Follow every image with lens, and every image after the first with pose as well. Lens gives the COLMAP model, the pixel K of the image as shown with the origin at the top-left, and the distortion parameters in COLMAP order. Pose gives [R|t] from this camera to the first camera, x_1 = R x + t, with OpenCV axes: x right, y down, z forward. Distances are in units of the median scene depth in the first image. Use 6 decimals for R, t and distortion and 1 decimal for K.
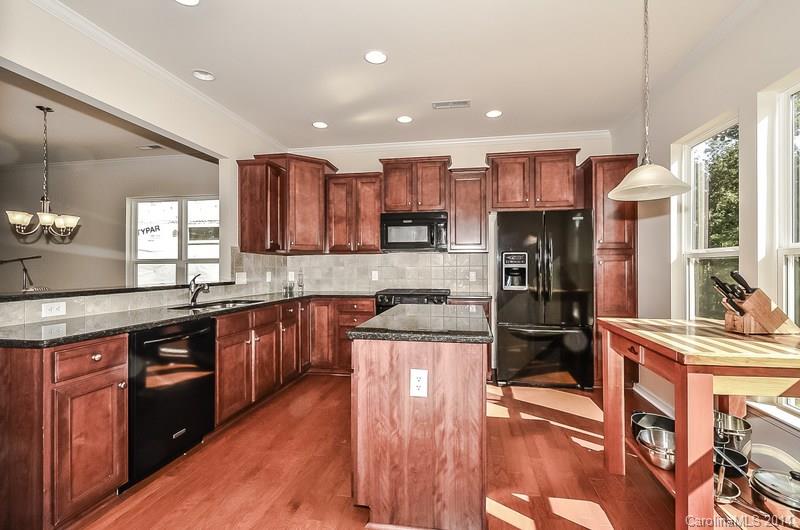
lens RADIAL K [[354.7, 0, 416.3], [0, 354.7, 265.3], [0, 0, 1]] dist [0.003602, -0.001975]
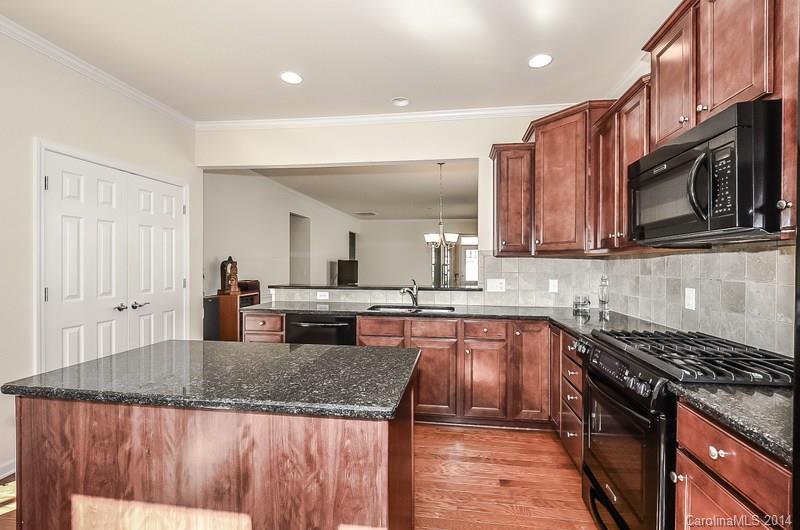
lens RADIAL K [[354.7, 0, 413.5], [0, 354.7, 271.4], [0, 0, 1]] dist [0.003602, -0.001975]
pose [[0.021493, 0.023169, -0.999500, 0.374818], [-0.000705, 0.999732, 0.023159, -0.018443], [0.999769, 0.000207, 0.021504, 0.722279]]
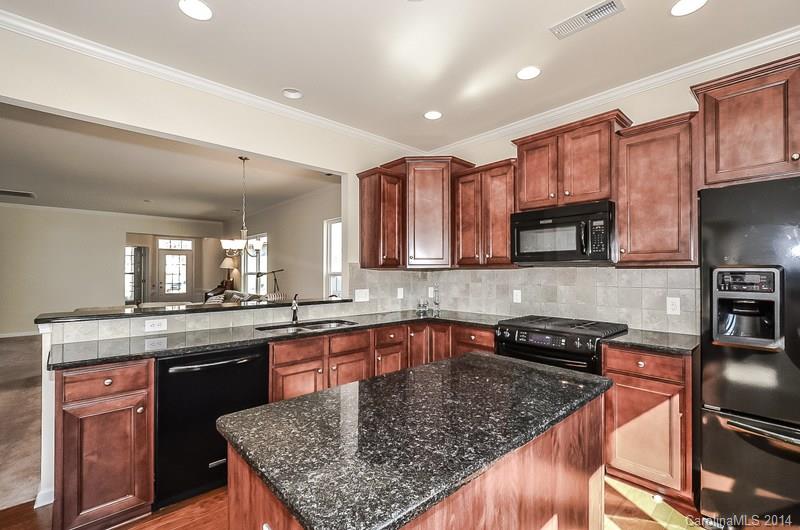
lens RADIAL K [[354.7, 0, 414.3], [0, 354.7, 269.0], [0, 0, 1]] dist [0.003602, -0.001975]
pose [[0.792437, -0.002480, -0.609949, 0.194447], [0.000359, 0.999993, -0.003600, -0.029807], [0.609953, 0.002634, 0.792433, 0.301934]]
